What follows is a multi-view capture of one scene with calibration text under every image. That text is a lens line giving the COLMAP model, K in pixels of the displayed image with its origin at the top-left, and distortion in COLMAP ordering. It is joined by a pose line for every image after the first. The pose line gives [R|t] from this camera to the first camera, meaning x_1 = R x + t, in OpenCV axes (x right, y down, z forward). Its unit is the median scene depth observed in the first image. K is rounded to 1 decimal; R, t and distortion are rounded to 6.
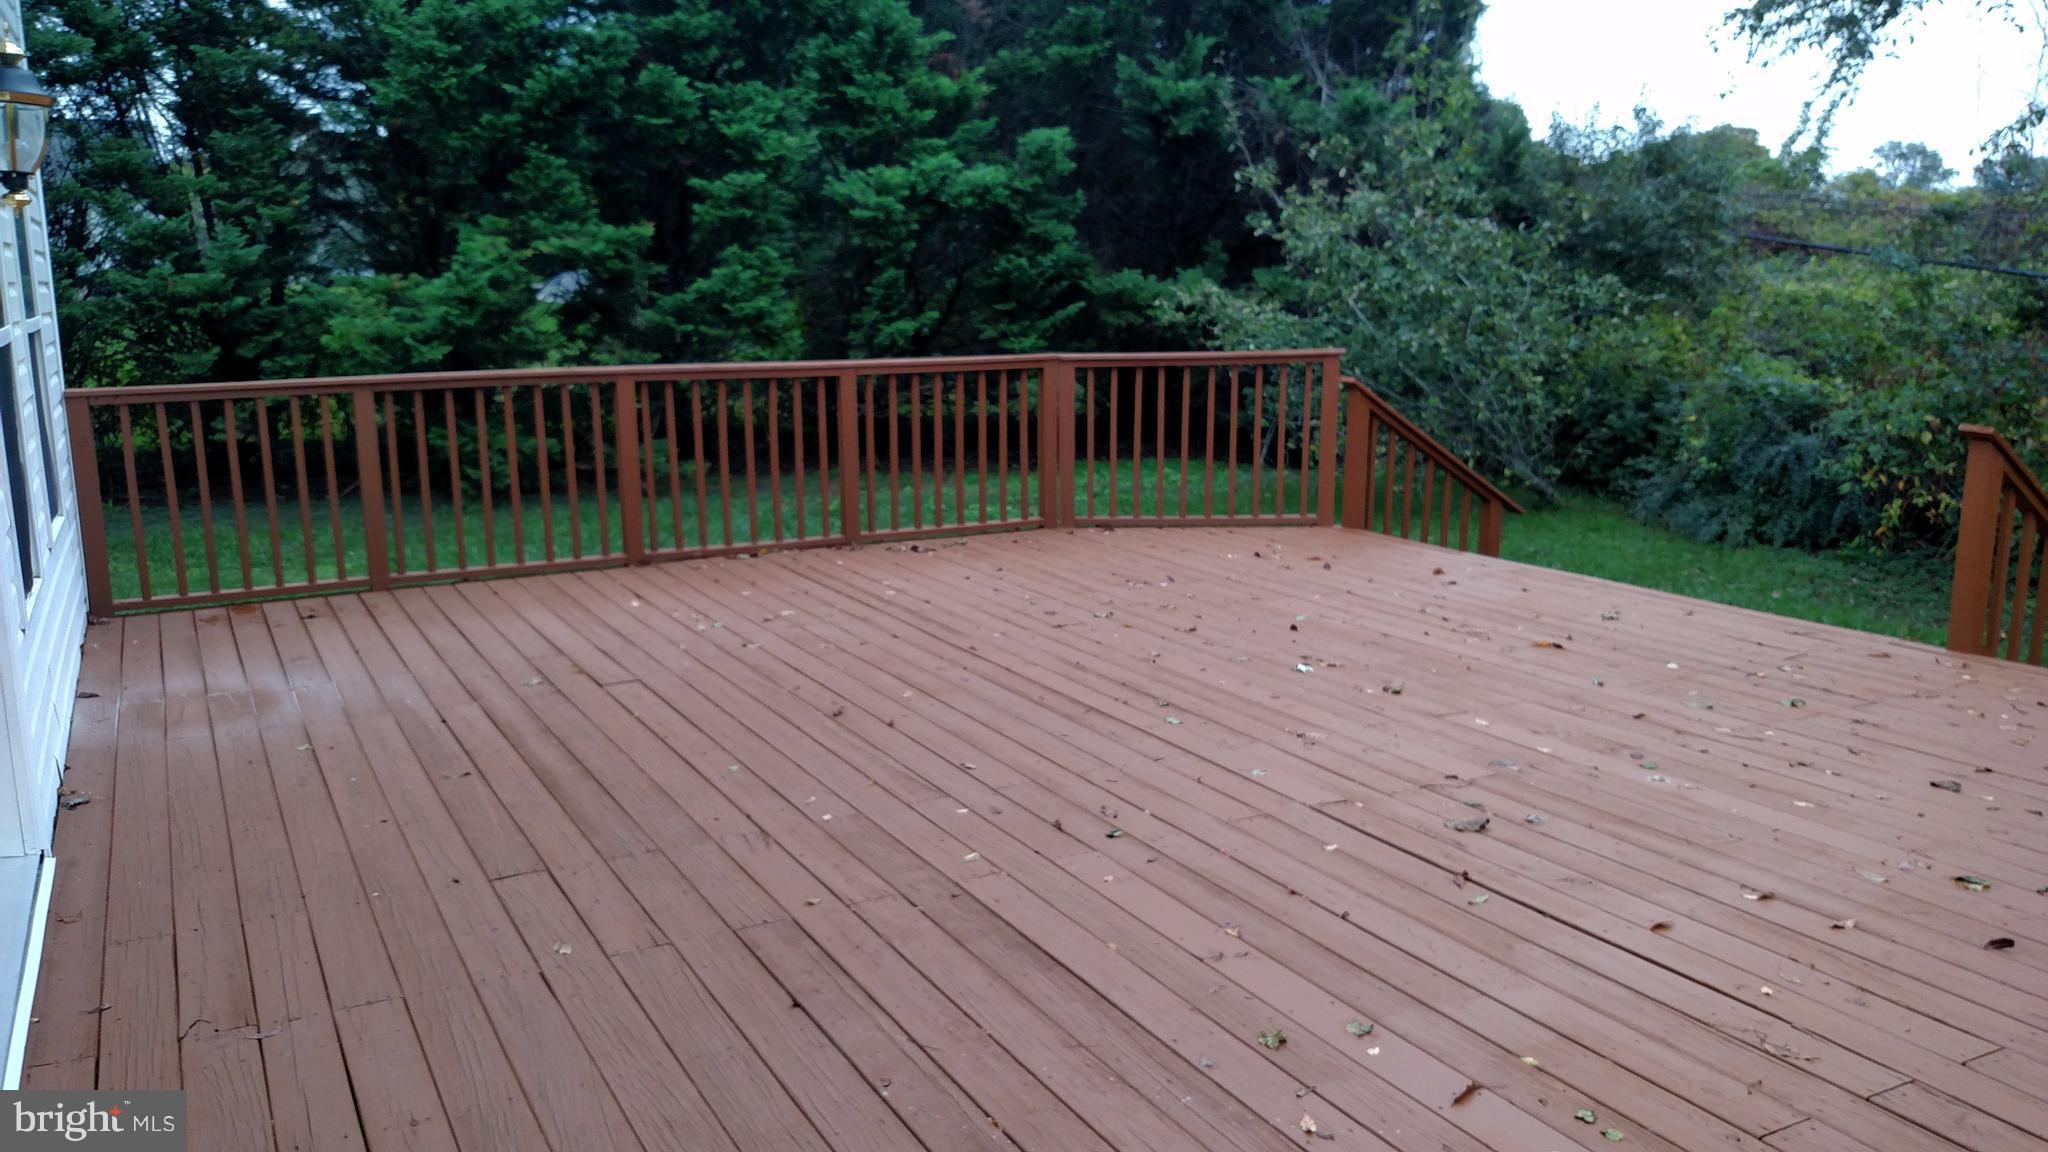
lens RADIAL K [[1641.0, 0, 956.0], [0, 1641.0, 596.3], [0, 0, 1]] dist [0.134862, -0.264559]
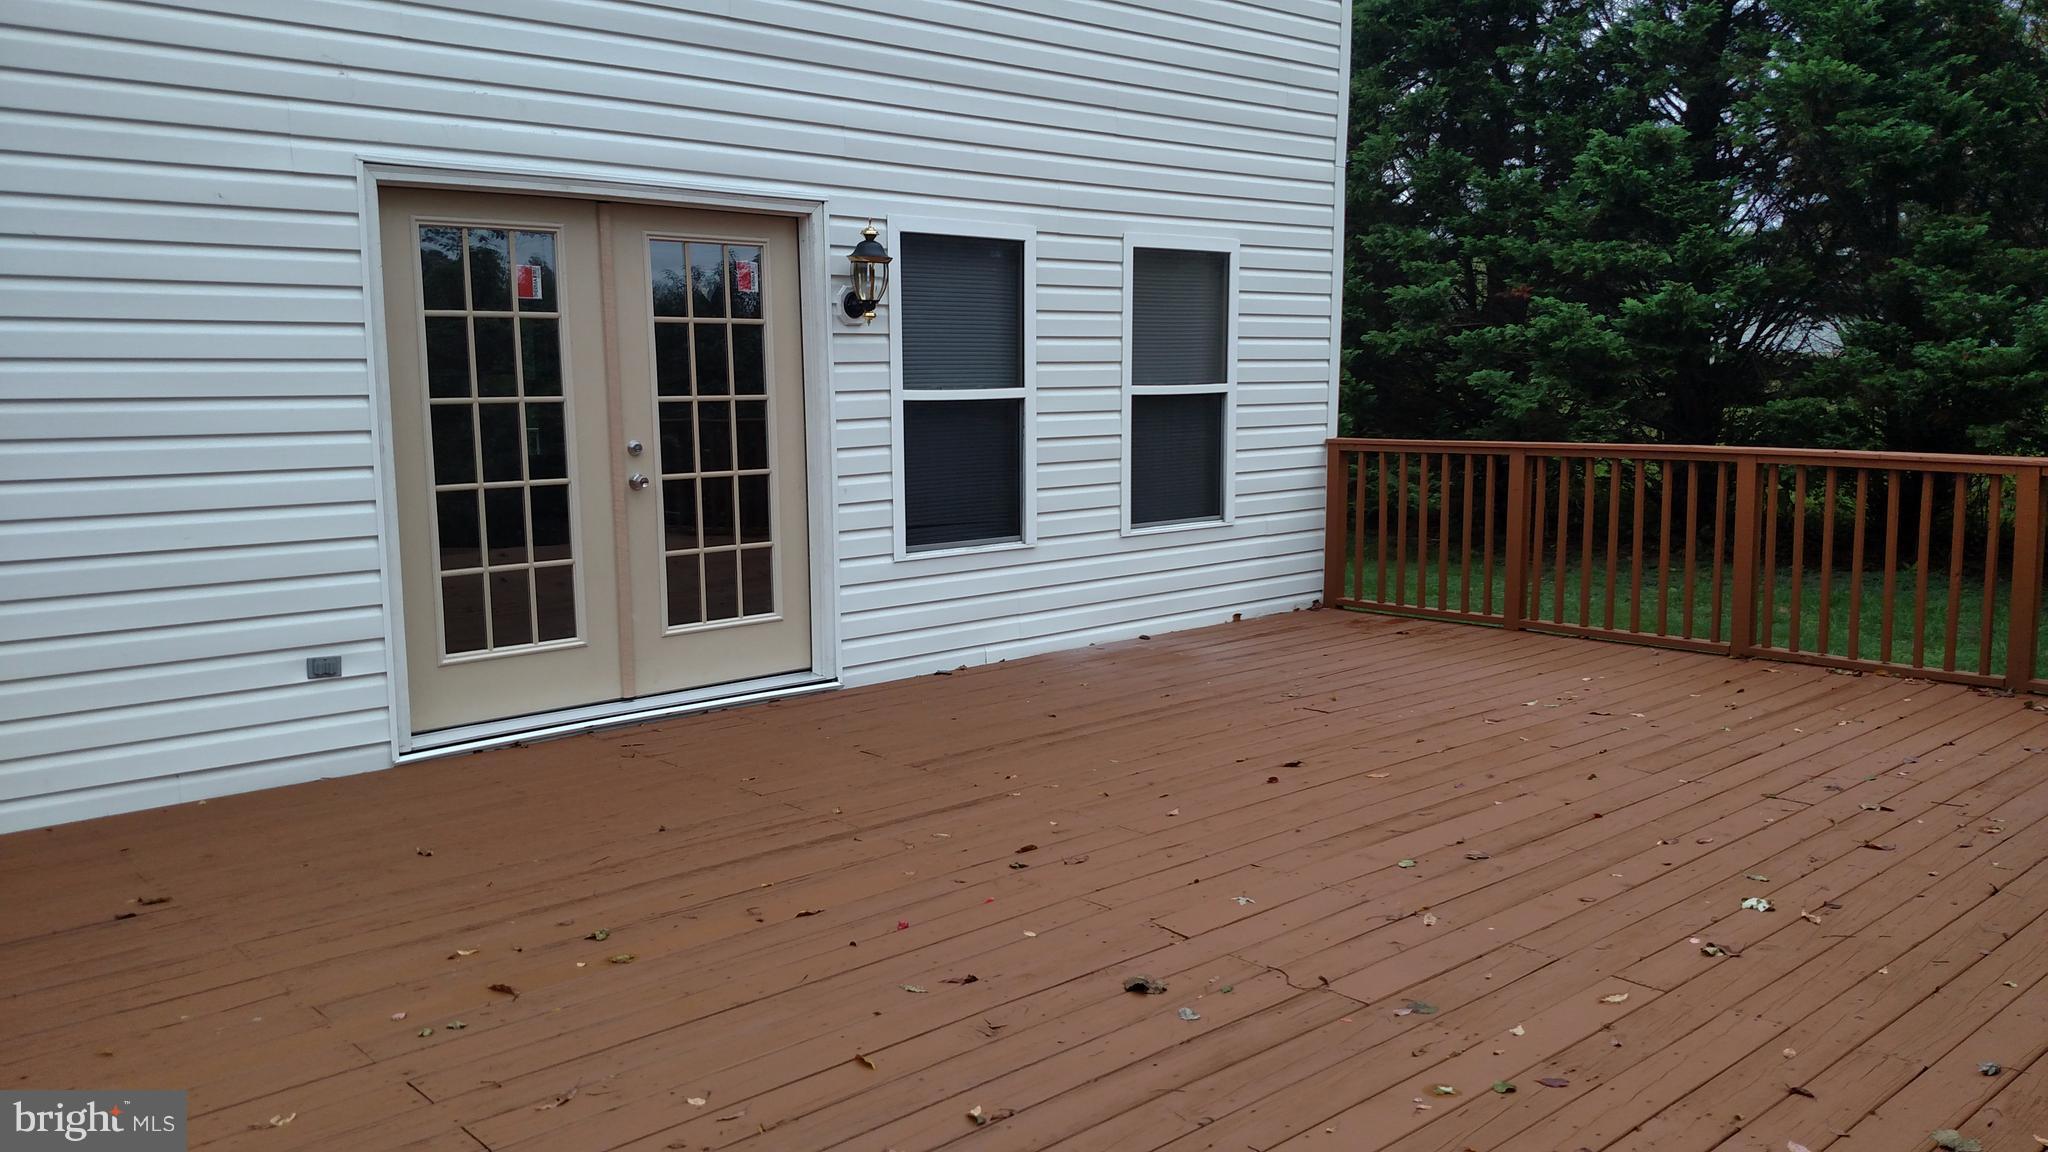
lens RADIAL K [[1609.1, 0, 1024.0], [0, 1609.1, 576.0], [0, 0, 1]] dist [0.299757, -0.627831]
pose [[0.283088, 0.139563, -0.948885, 0.829698], [-0.190175, 0.977880, 0.087092, -0.102174], [0.940050, 0.155800, 0.303368, 0.508023]]
